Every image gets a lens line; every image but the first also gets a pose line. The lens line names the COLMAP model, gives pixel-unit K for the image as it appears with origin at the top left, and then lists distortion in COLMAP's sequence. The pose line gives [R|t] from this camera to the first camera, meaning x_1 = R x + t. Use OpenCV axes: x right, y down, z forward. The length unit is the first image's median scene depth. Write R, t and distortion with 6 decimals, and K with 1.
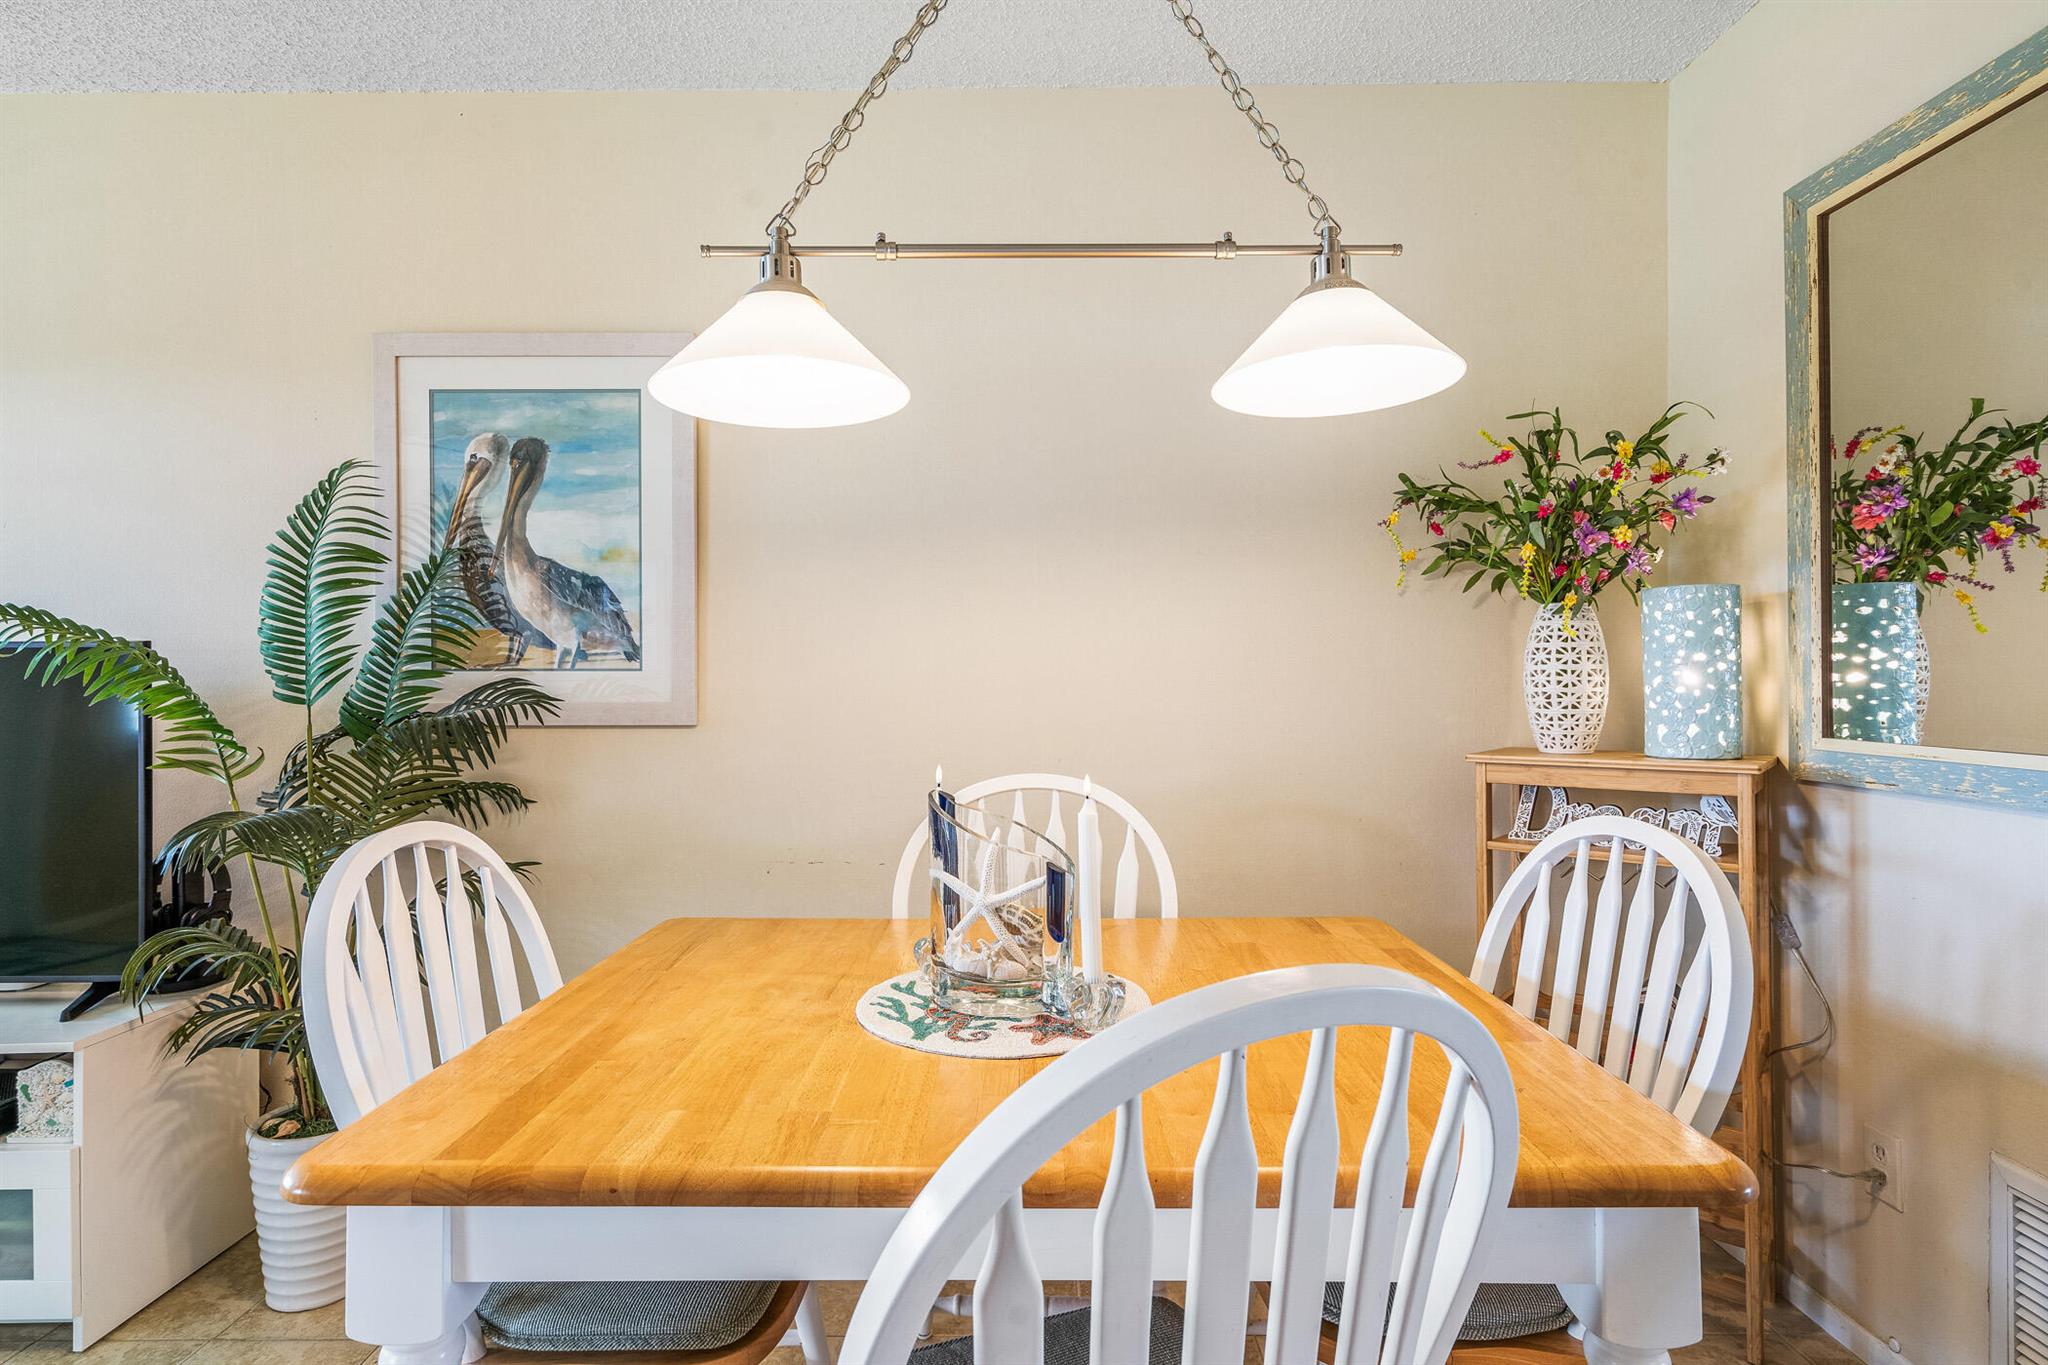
lens RADIAL K [[1007.1, 0, 1029.8], [0, 1007.1, 673.3], [0, 0, 1]] dist [0.001917, 0.000318]
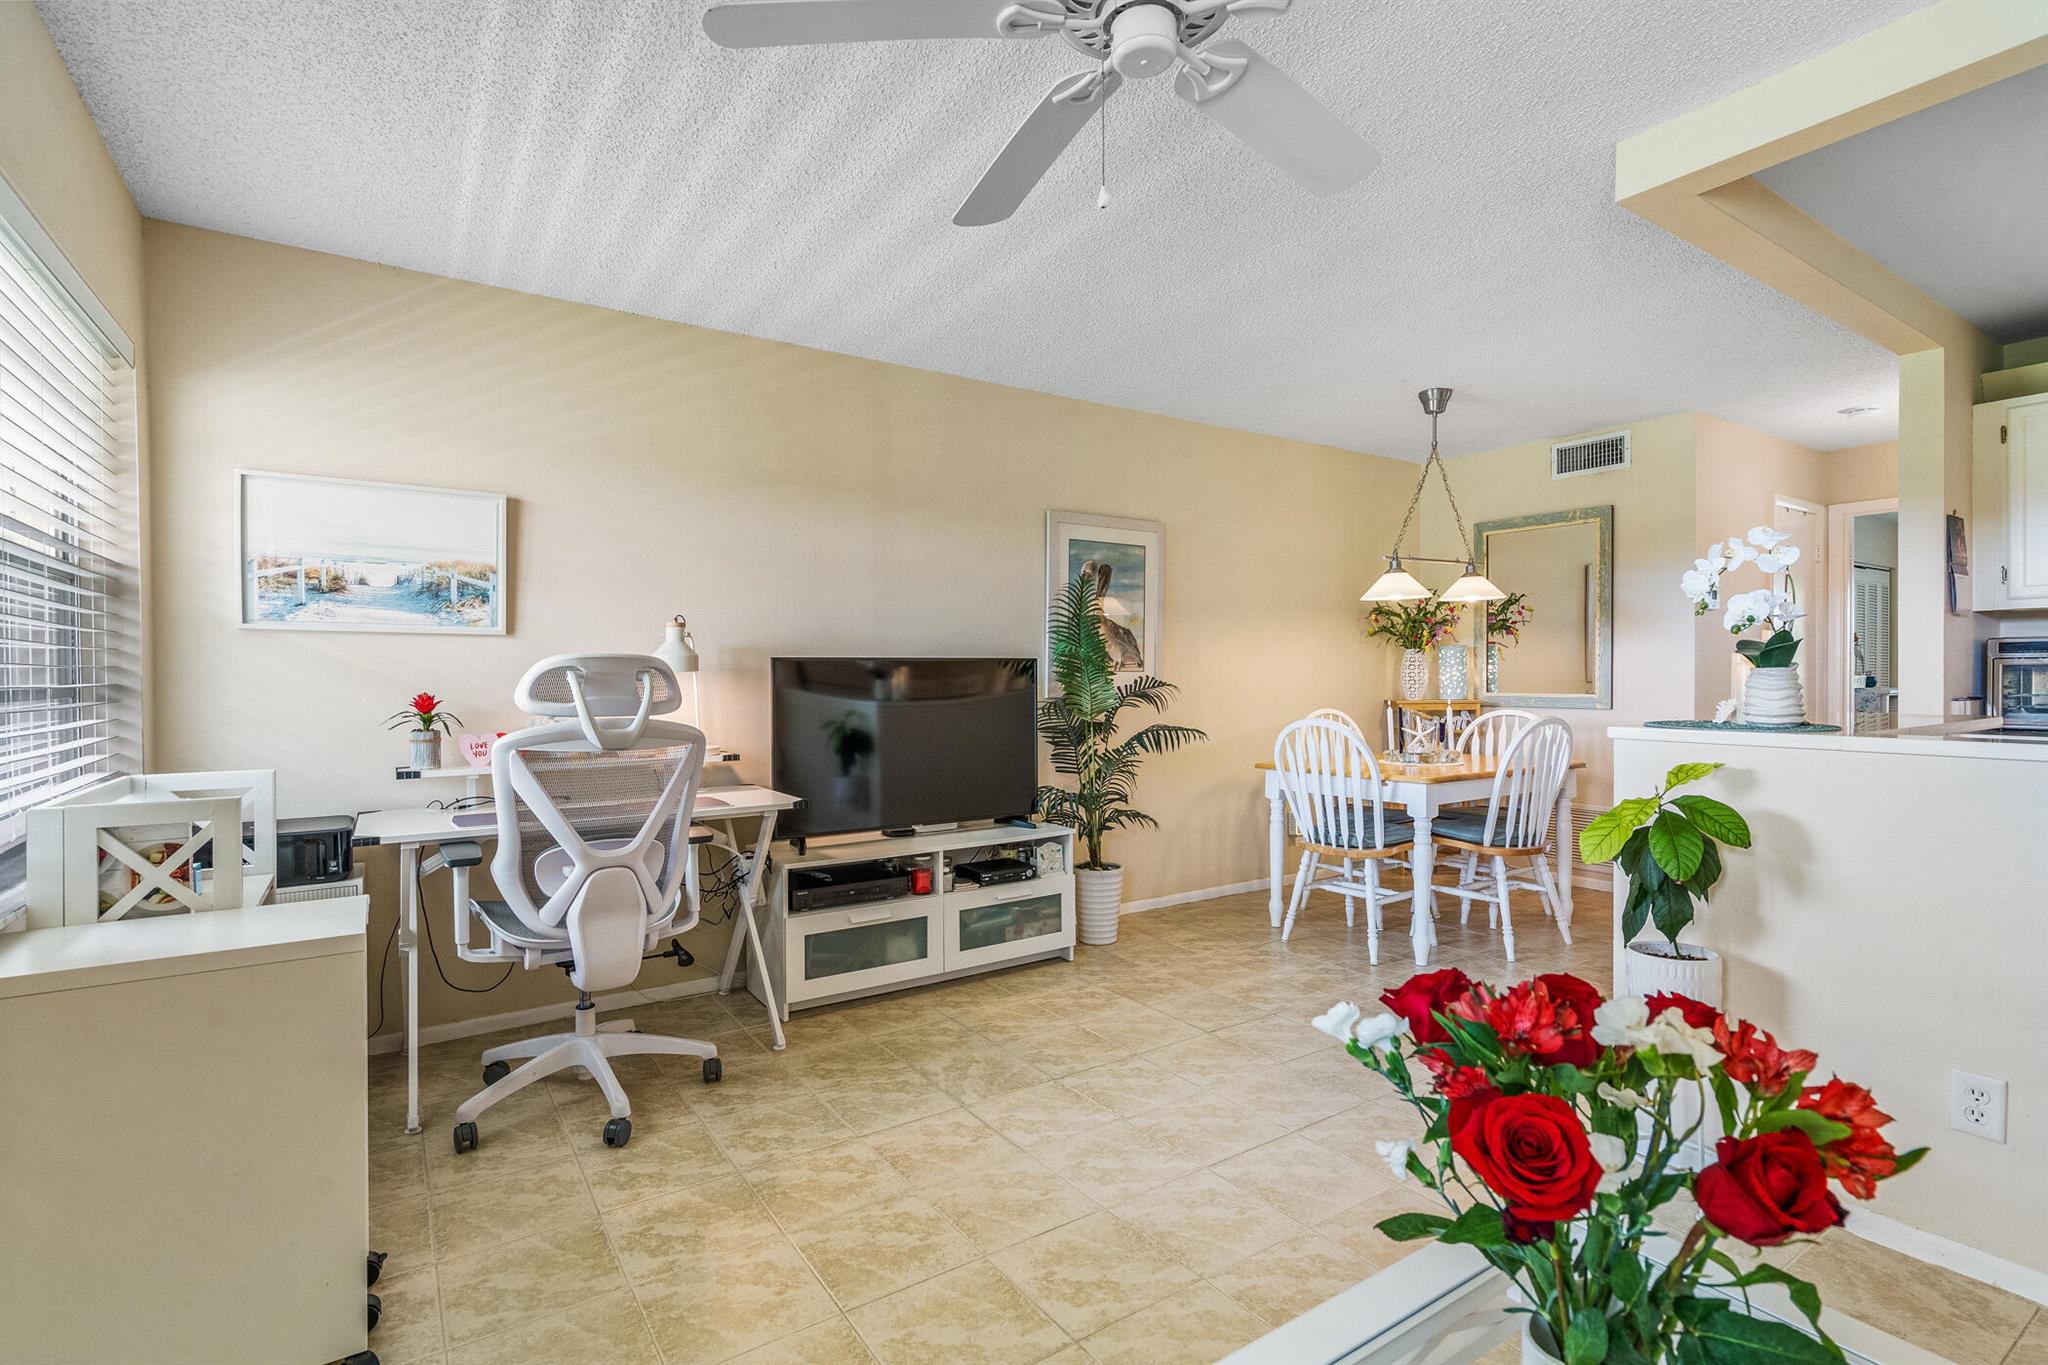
lens RADIAL K [[969.0, 0, 1024.0], [0, 969.0, 682.5], [0, 0, 1]] dist [-0.002744, 0.000128]
pose [[0.830026, -0.006035, 0.557692, -1.809861], [-0.000697, 0.999929, 0.011857, -0.004173], [-0.557725, -0.010230, 0.829963, -0.638548]]
